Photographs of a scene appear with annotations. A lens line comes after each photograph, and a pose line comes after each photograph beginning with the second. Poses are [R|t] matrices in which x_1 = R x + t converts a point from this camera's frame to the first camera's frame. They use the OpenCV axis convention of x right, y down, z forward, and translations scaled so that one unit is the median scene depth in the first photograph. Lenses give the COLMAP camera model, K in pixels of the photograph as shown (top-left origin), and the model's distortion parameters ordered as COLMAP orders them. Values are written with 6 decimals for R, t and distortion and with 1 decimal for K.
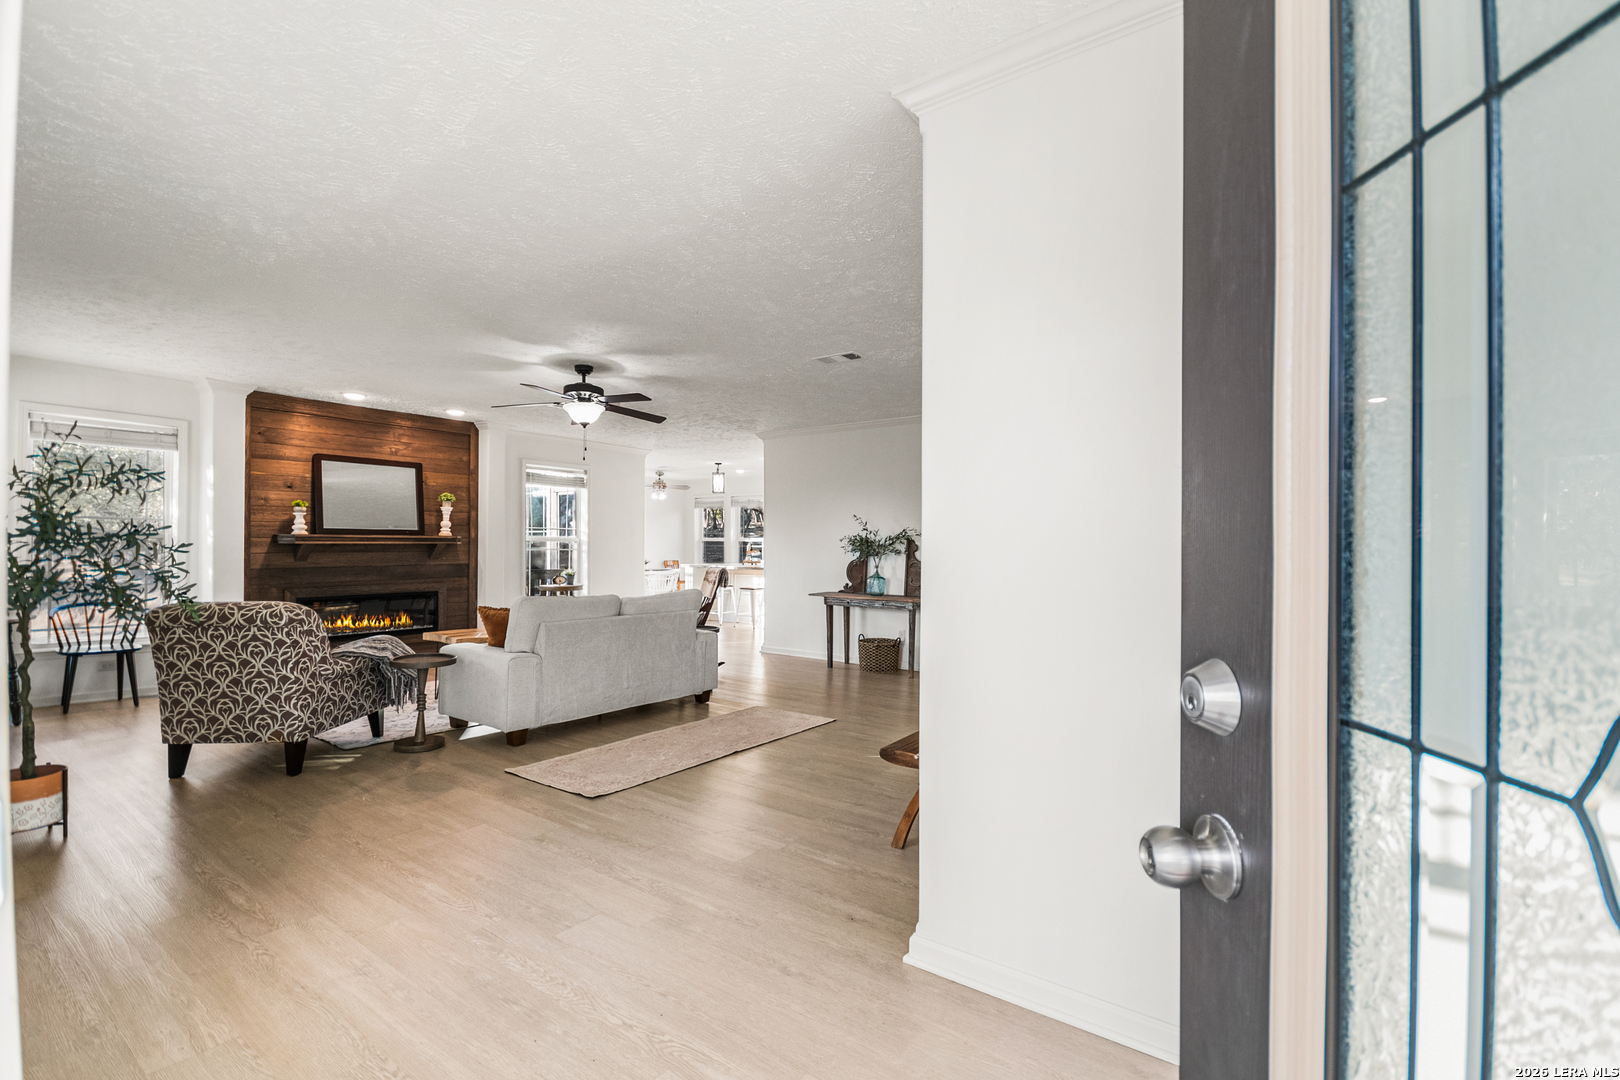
lens RADIAL K [[721.3, 0, 835.2], [0, 721.3, 548.0], [0, 0, 1]] dist [0.001335, -0.005588]
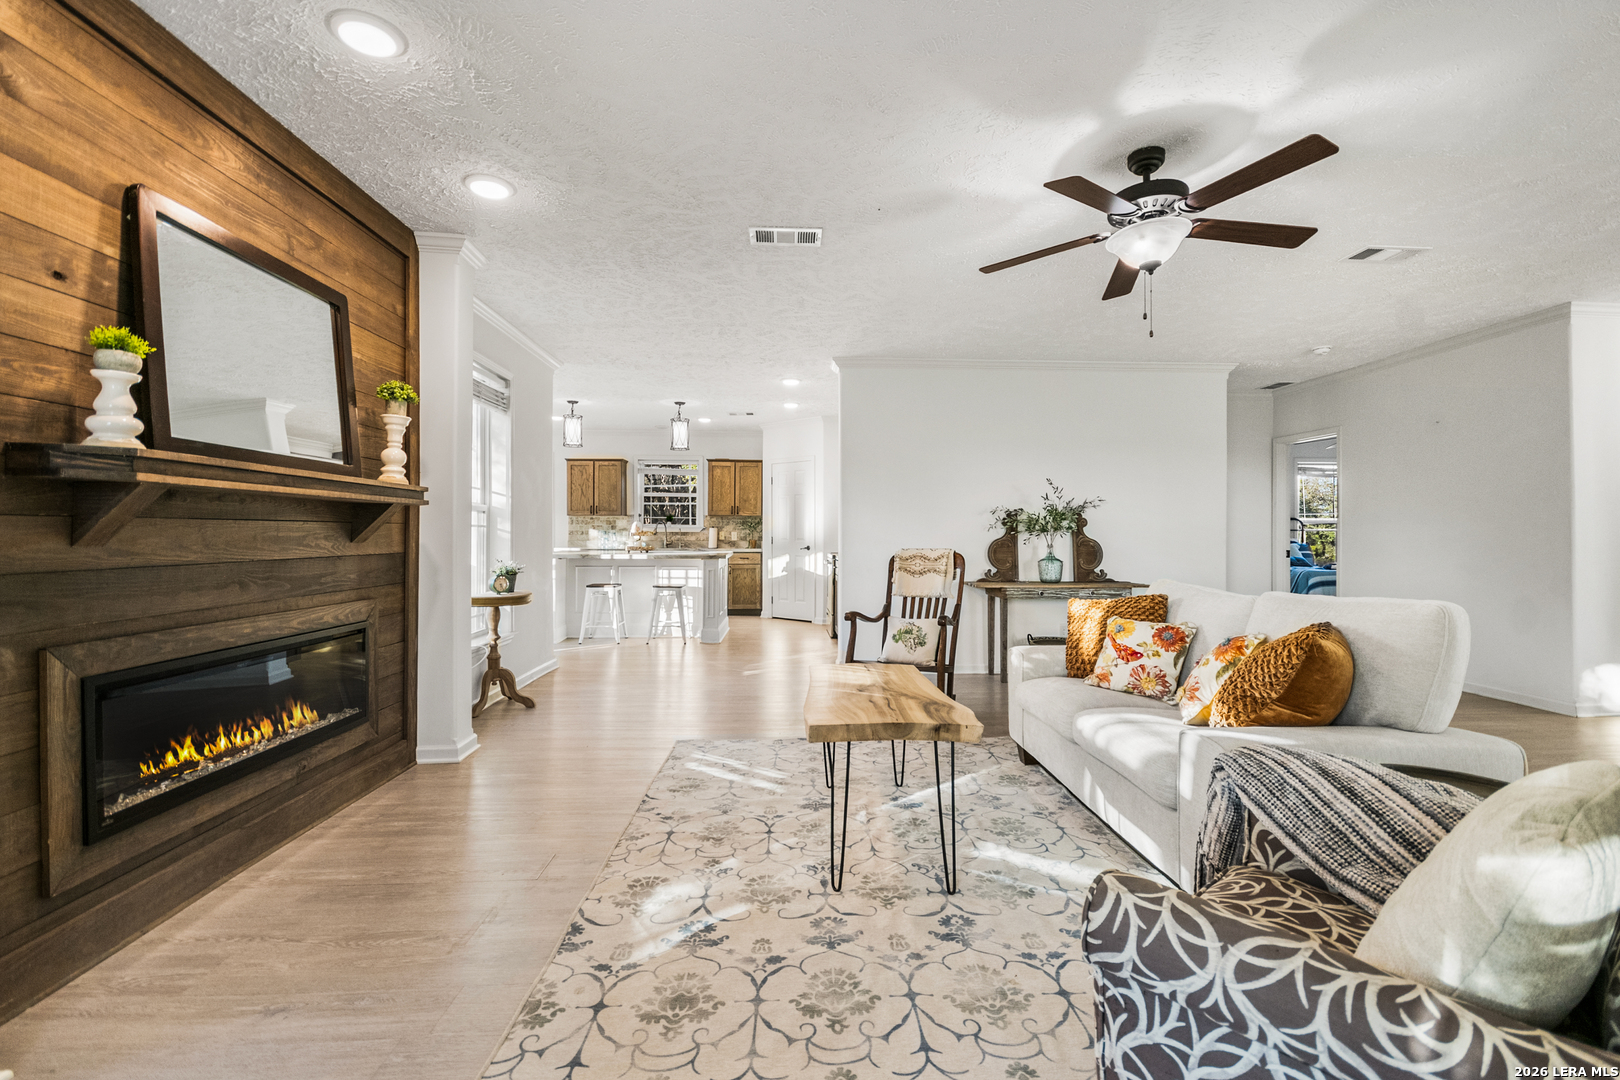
lens RADIAL K [[715.9, 0, 810.0], [0, 715.9, 540.0], [0, 0, 1]] dist [-0.000975, -0.000550]
pose [[0.788266, -0.006180, 0.615304, -0.913284], [0.004954, 0.999981, 0.003697, 0.021809], [-0.615315, 0.000134, 0.788281, 0.798765]]
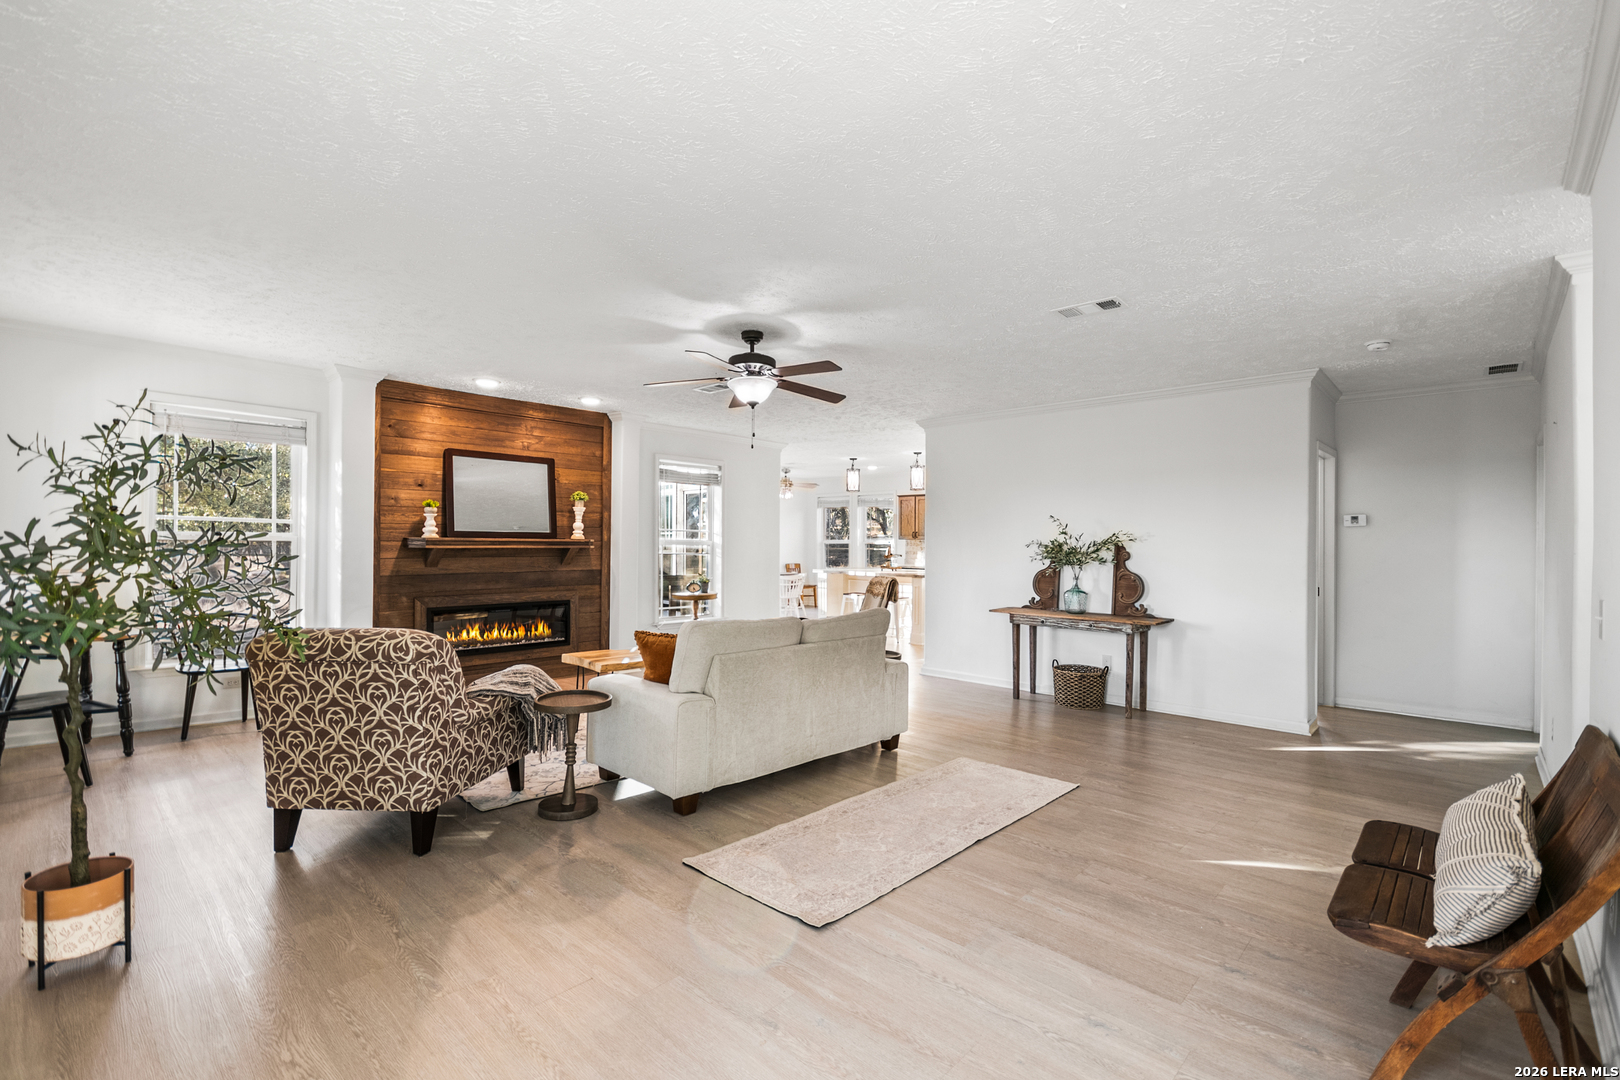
lens RADIAL K [[717.7, 0, 825.5], [0, 717.7, 547.7], [0, 0, 1]] dist [-0.001696, -0.000250]
pose [[0.990806, 0.004705, -0.135207, -0.167121], [-0.004691, 0.999989, 0.000418, -0.011624], [0.135208, 0.000220, 0.990817, 0.225403]]
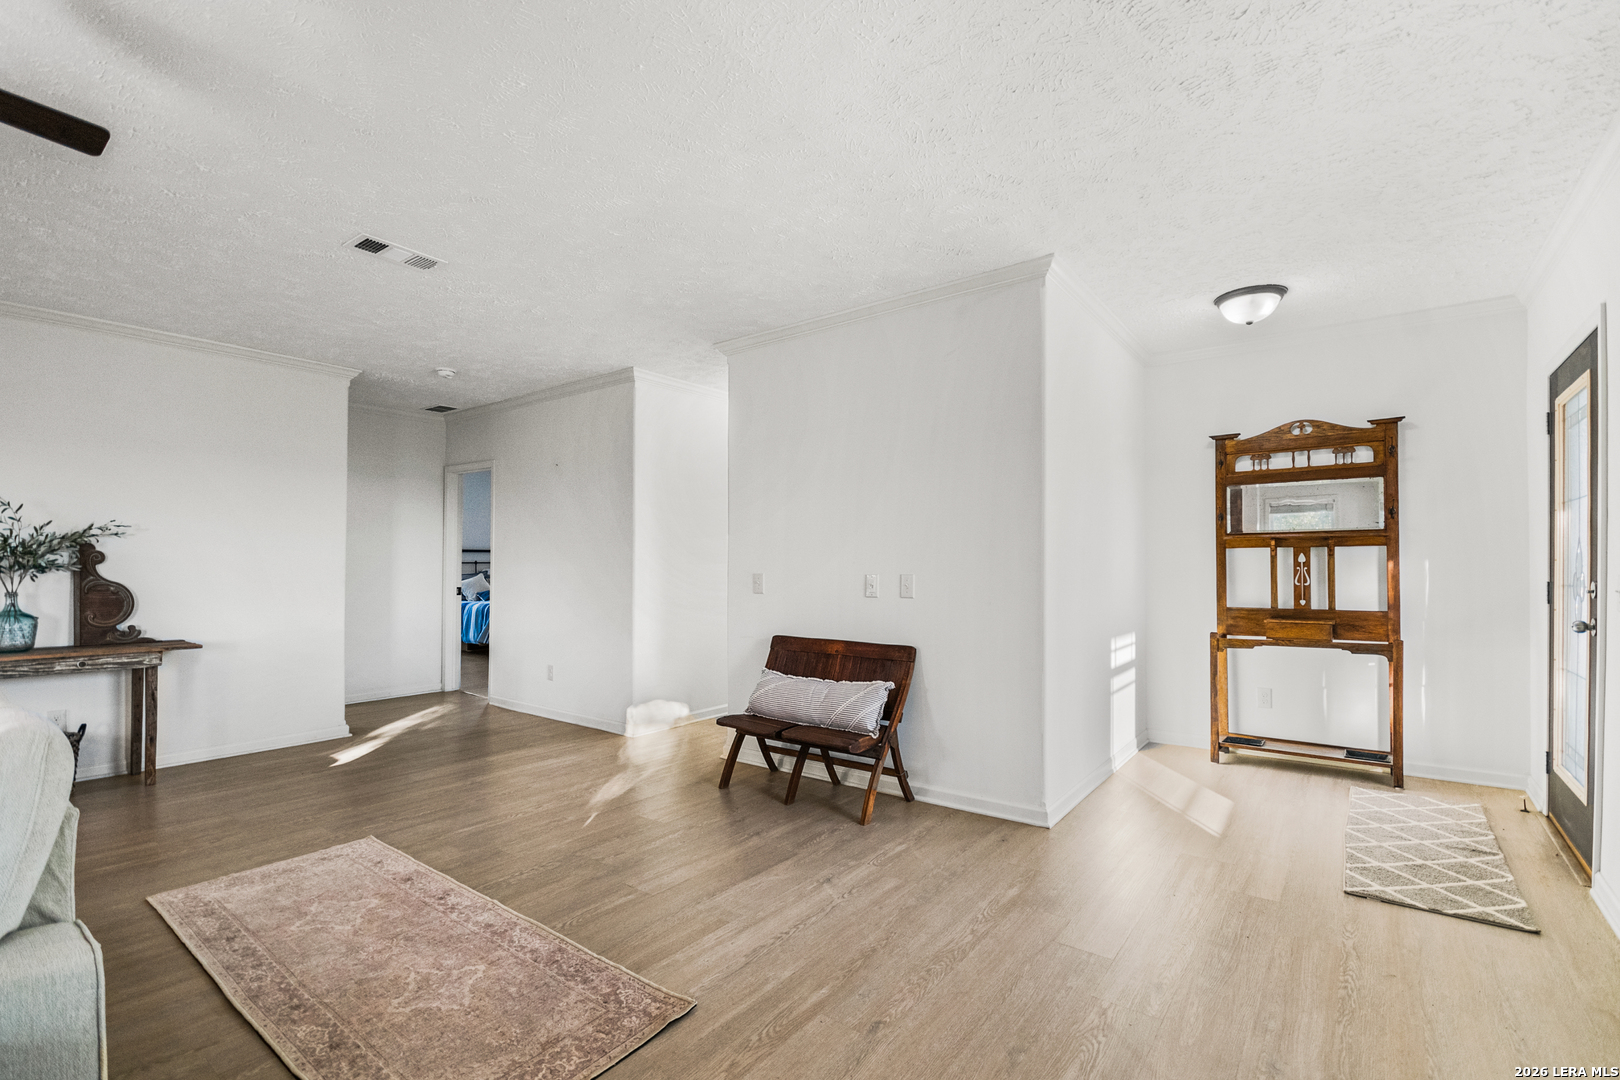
lens RADIAL K [[721.3, 0, 835.2], [0, 721.3, 548.0], [0, 0, 1]] dist [0.001335, -0.005588]
pose [[0.017036, 0.018919, 0.999676, -0.620740], [0.002516, 0.999817, -0.018965, 0.006576], [-0.999852, 0.002838, 0.016985, 0.616481]]
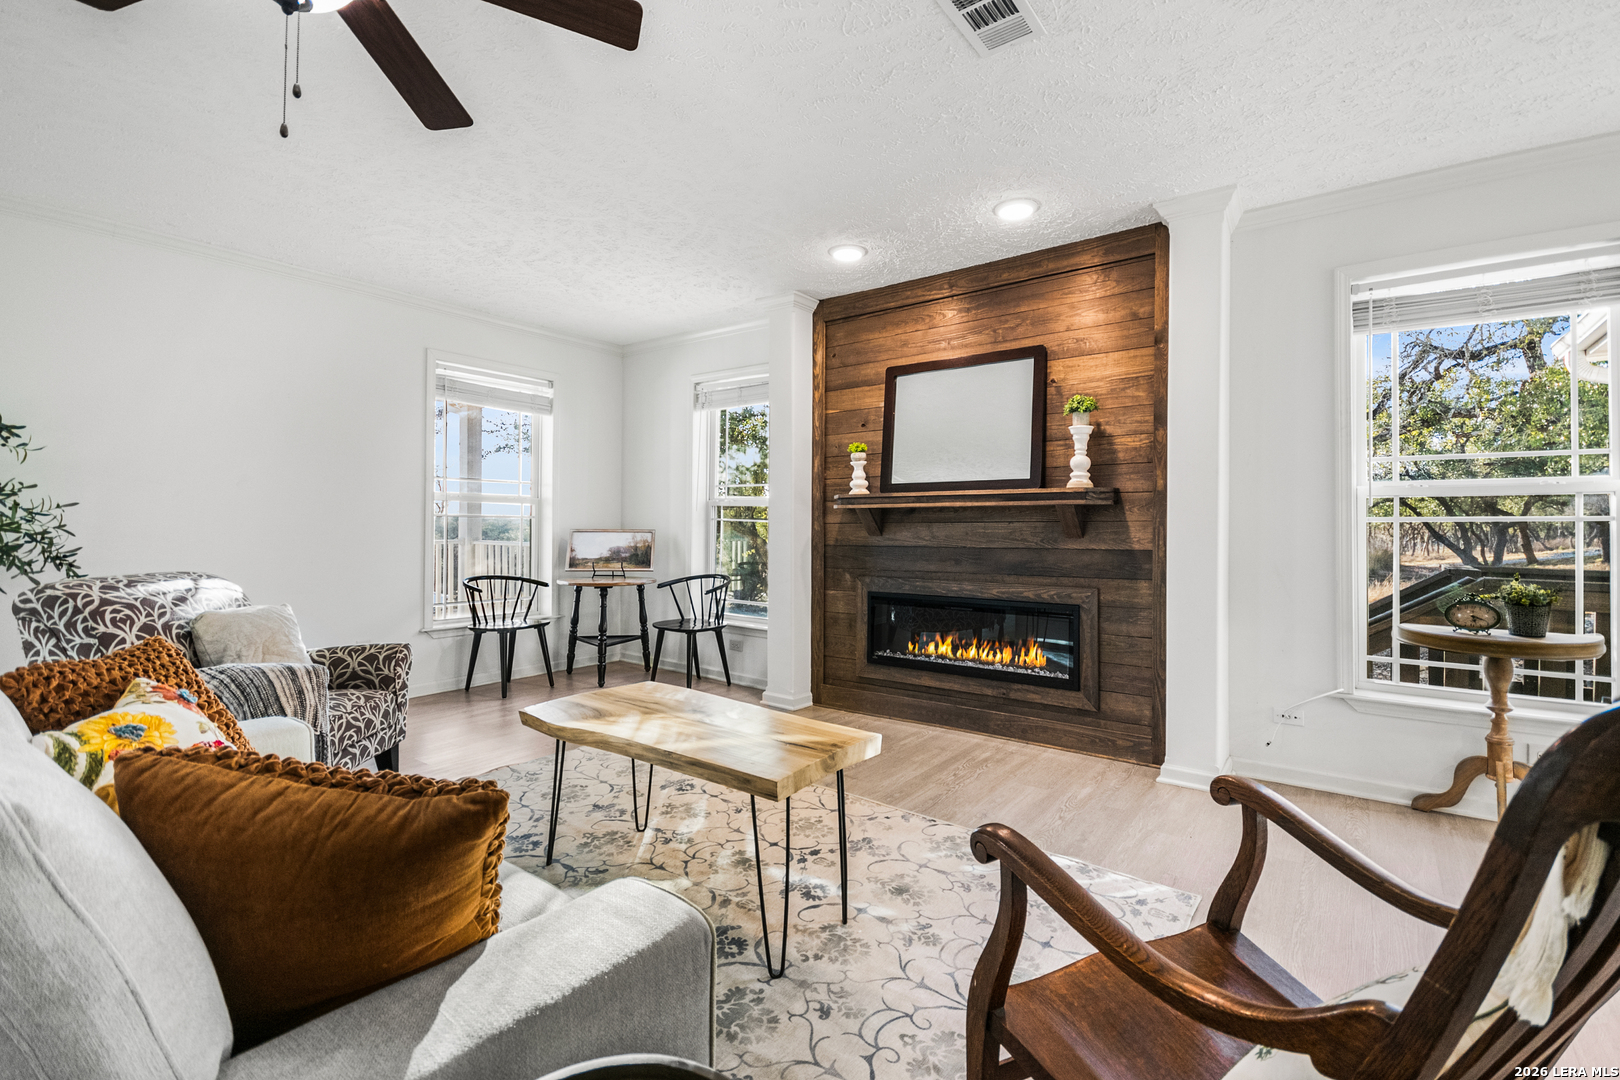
lens RADIAL K [[704.0, 0, 821.3], [0, 704.0, 528.0], [0, 0, 1]] dist [0.016255, -0.000076]
pose [[-0.003519, -0.002162, -0.999991, -0.125266], [-0.007285, 0.999971, -0.002136, 0.017186], [0.999967, 0.007277, -0.003535, 1.260502]]
